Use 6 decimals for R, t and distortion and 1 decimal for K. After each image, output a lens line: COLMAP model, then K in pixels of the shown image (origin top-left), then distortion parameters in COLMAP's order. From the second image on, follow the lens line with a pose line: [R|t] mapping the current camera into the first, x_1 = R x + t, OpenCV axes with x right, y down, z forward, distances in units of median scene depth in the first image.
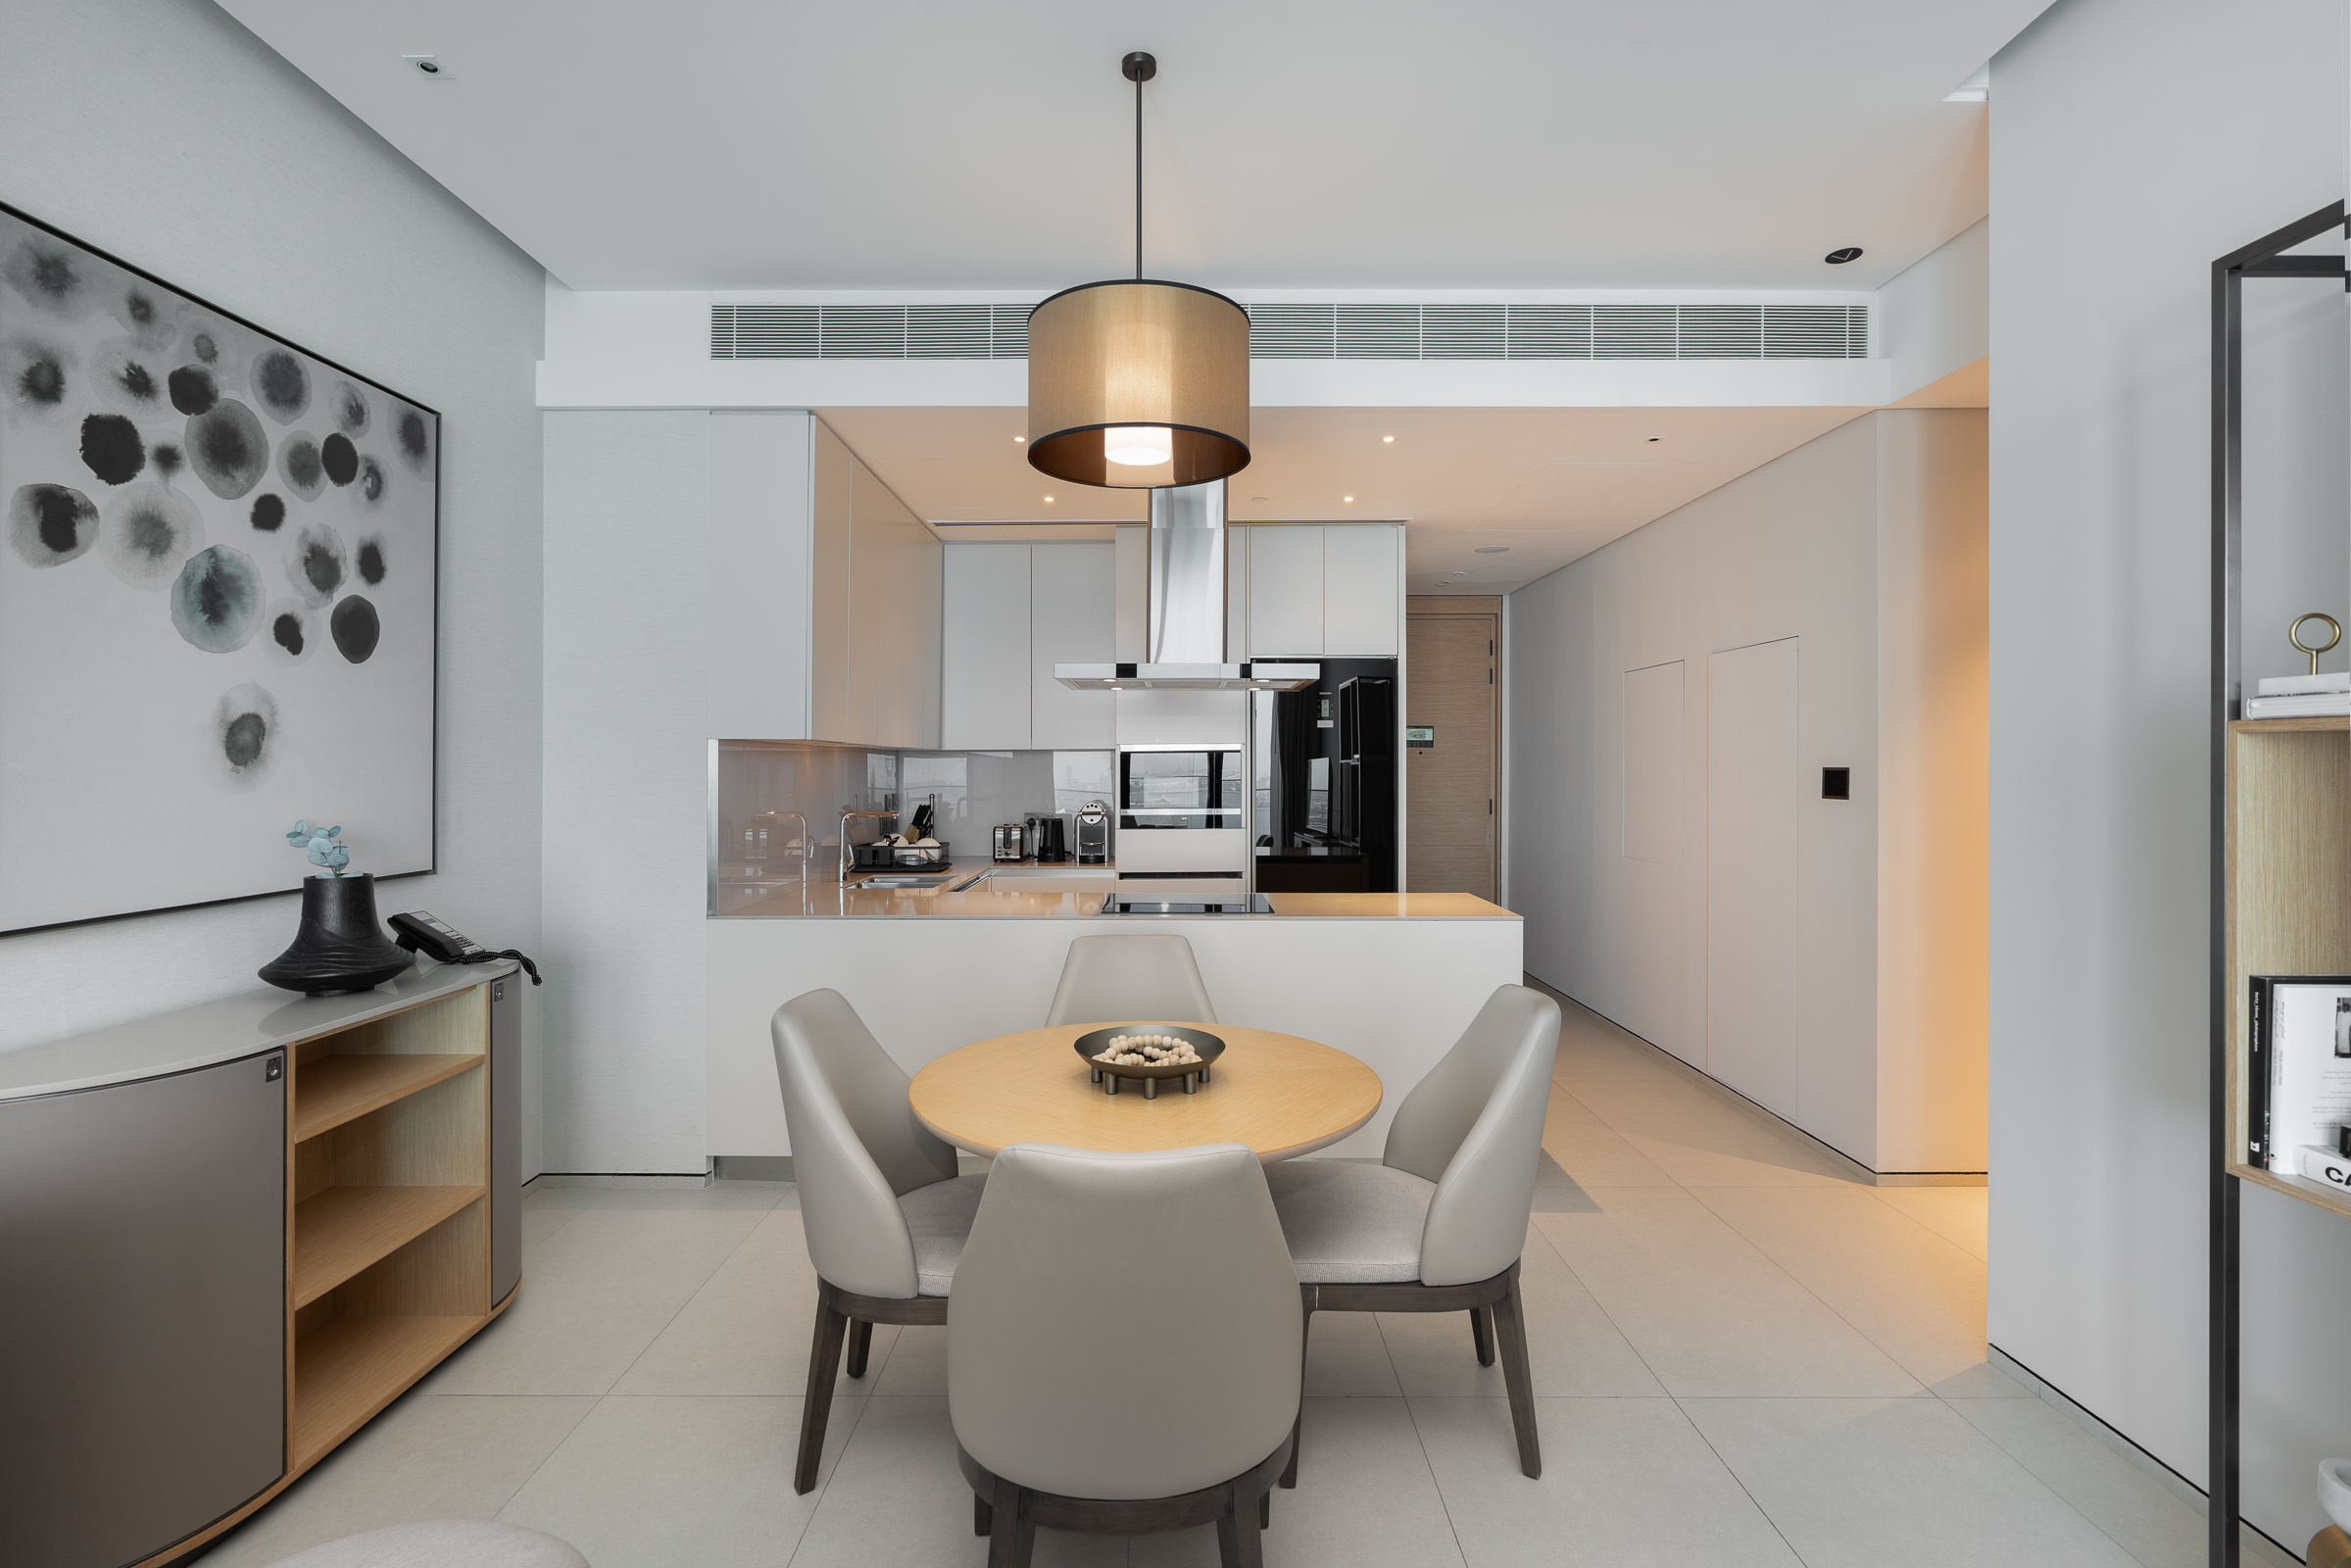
lens RADIAL K [[1076.8, 0, 1166.0], [0, 1076.8, 748.4], [0, 0, 1]] dist [-0.004861, 0.001978]
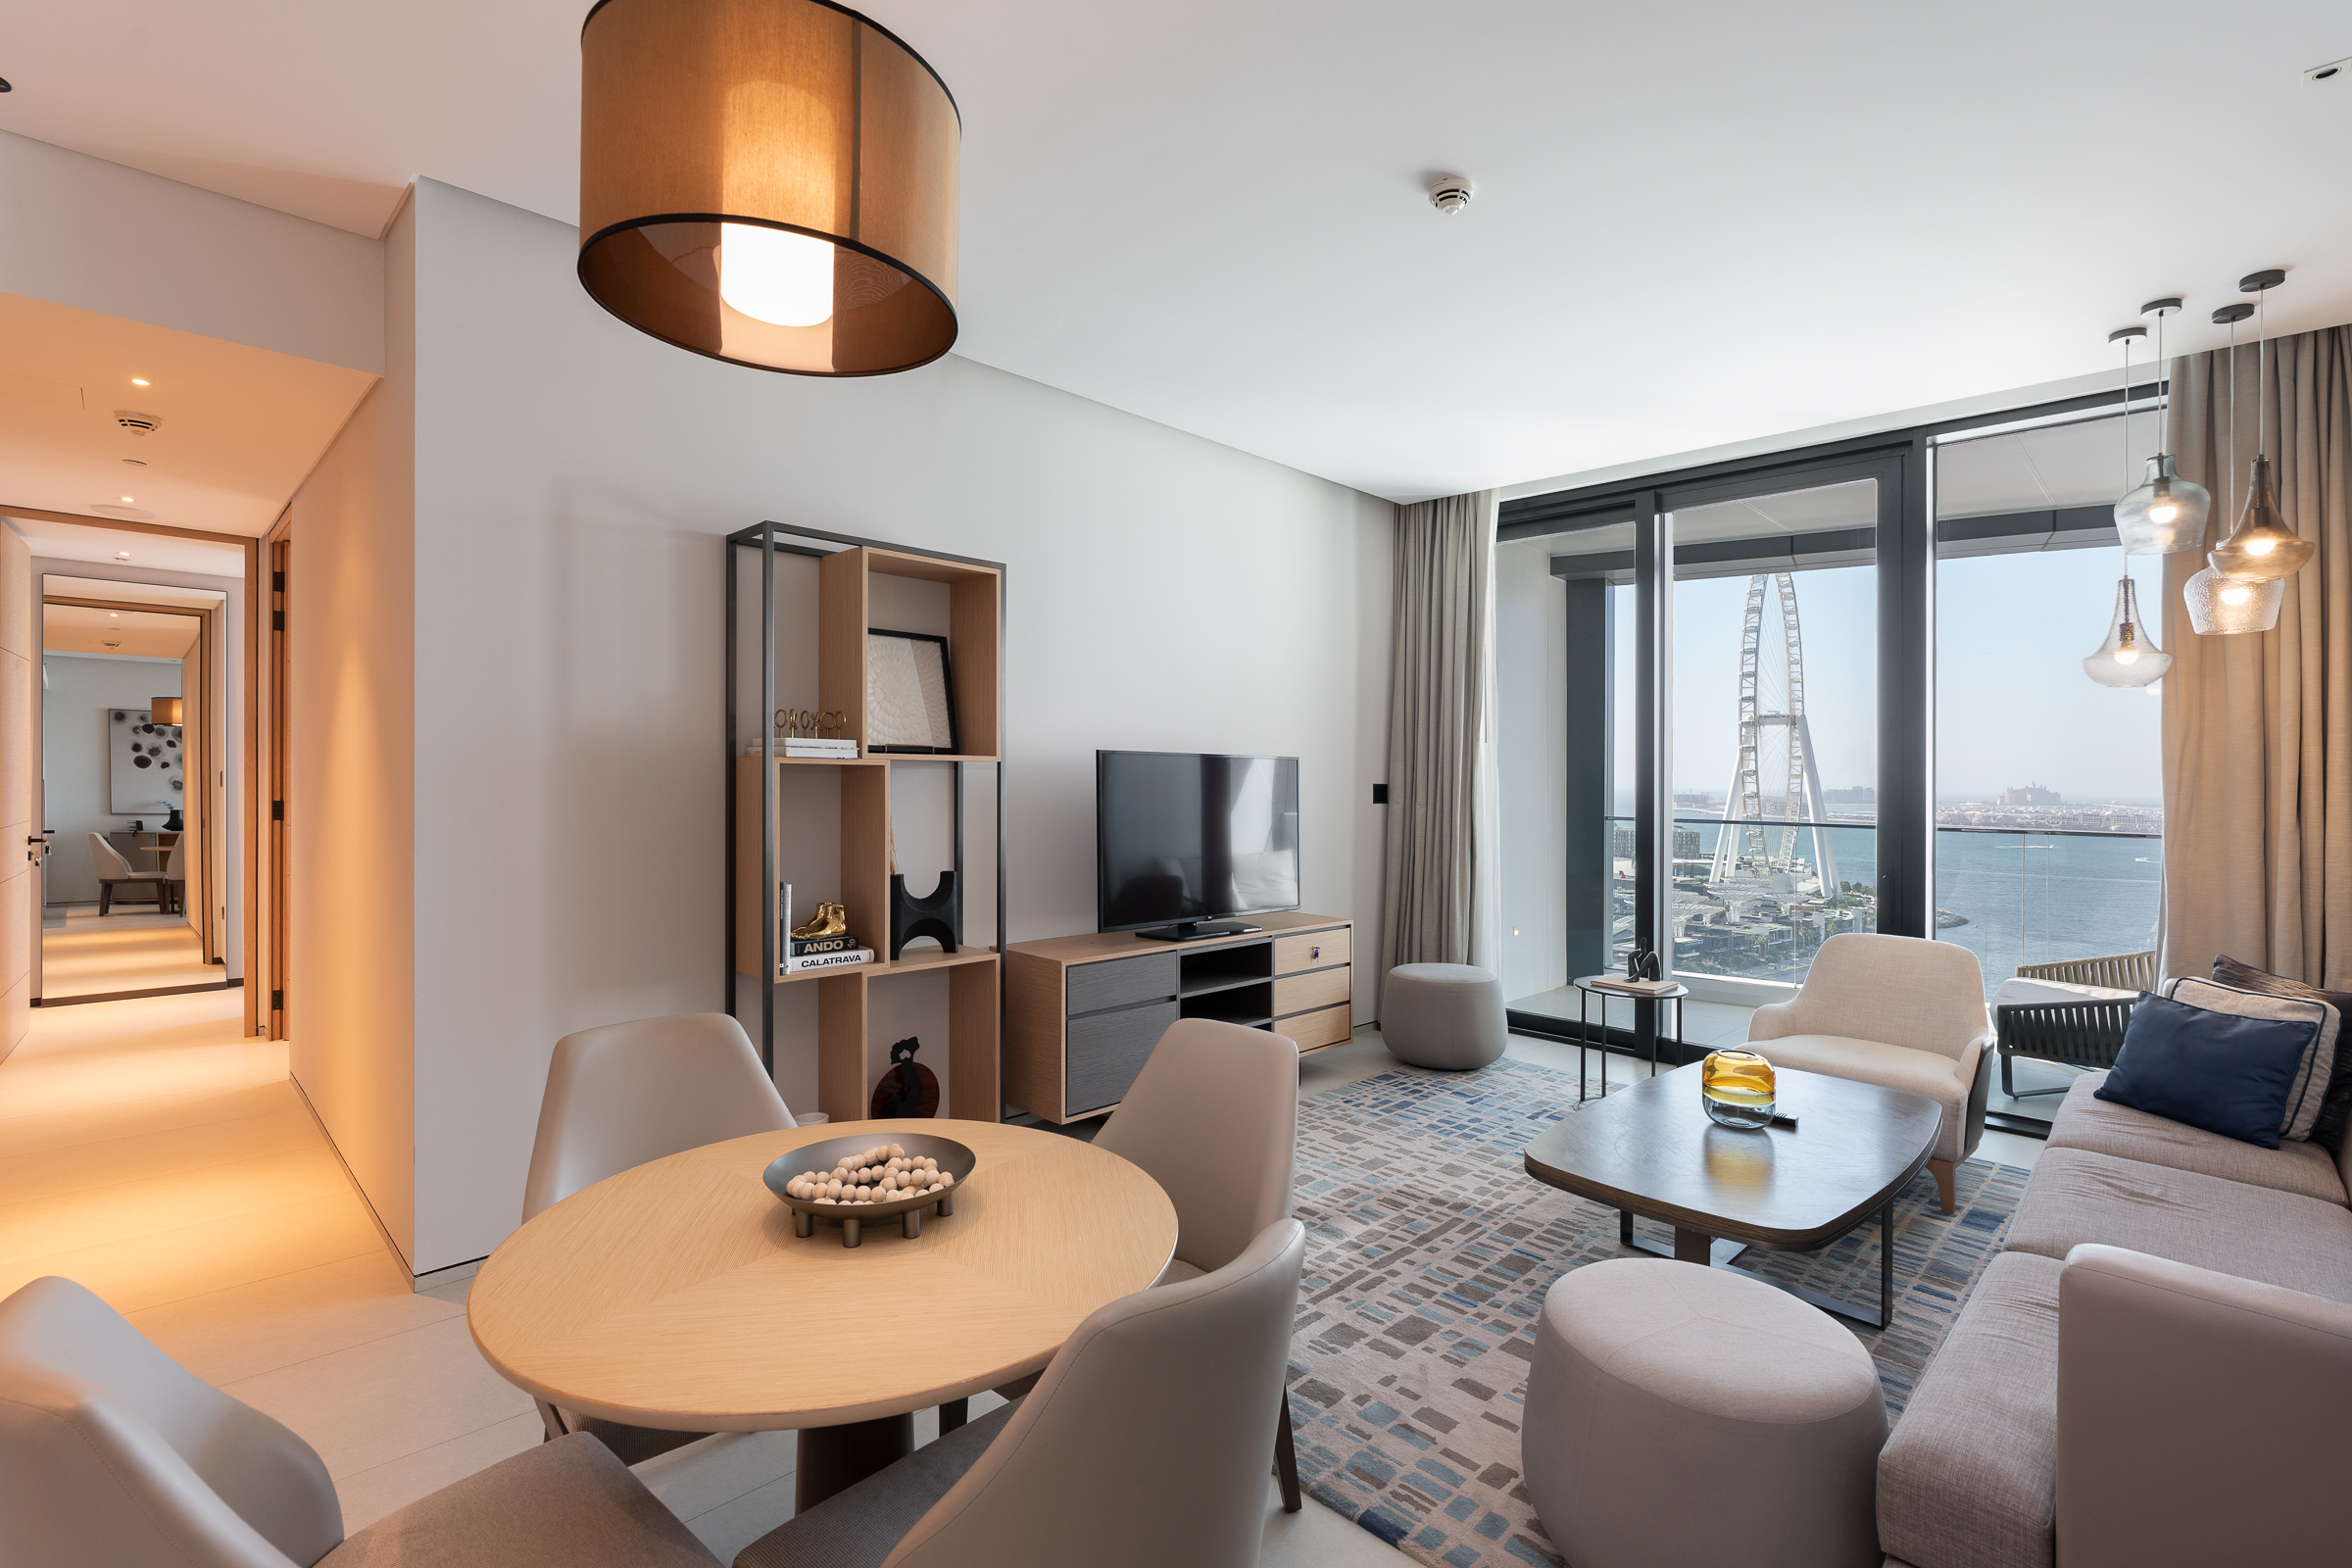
lens RADIAL K [[1077.2, 0, 1169.3], [0, 1077.2, 789.3], [0, 0, 1]] dist [-0.004861, 0.001978]
pose [[-0.708782, -0.024048, 0.705018, -0.607420], [-0.028033, 0.999590, 0.005914, 0.004864], [-0.704871, -0.015572, -0.709165, 1.253751]]
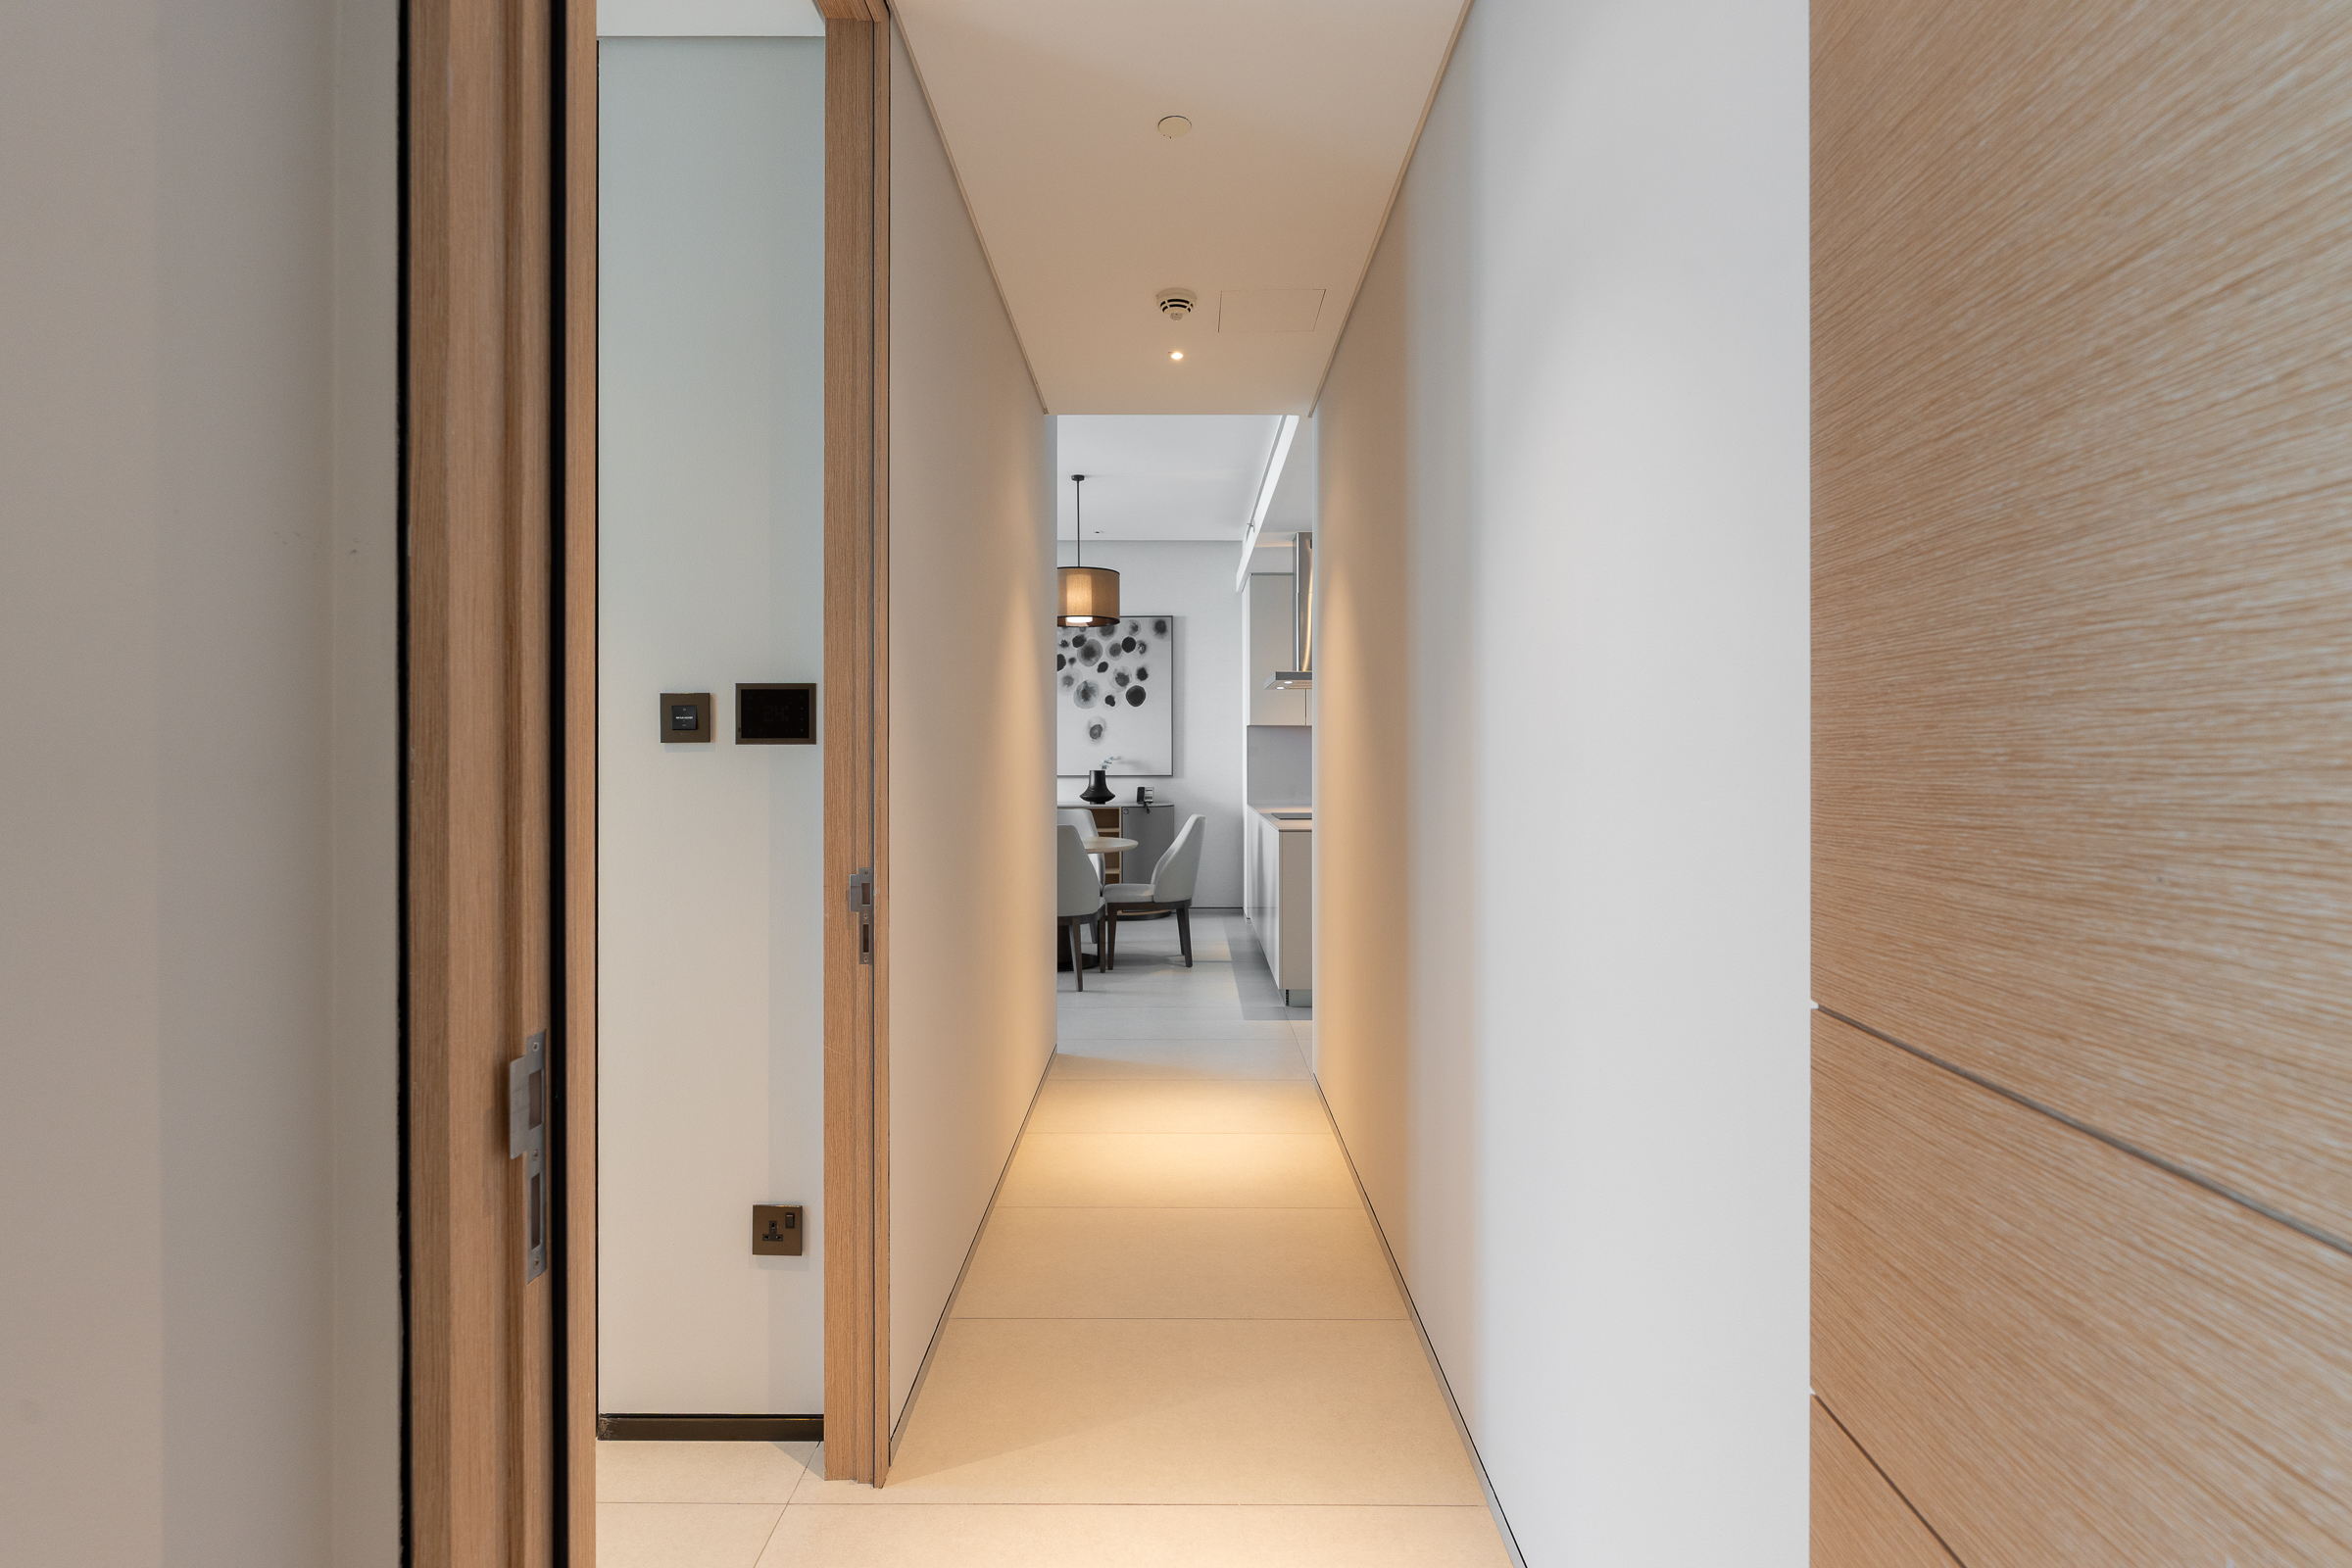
lens RADIAL K [[1077.2, 0, 1149.0], [0, 1077.2, 734.9], [0, 0, 1]] dist [-0.004861, 0.001978]
pose [[-0.025800, -0.017670, -0.999511, 2.626500], [0.013736, 0.999743, -0.018028, 0.066719], [0.999573, -0.014194, -0.025551, 1.210029]]
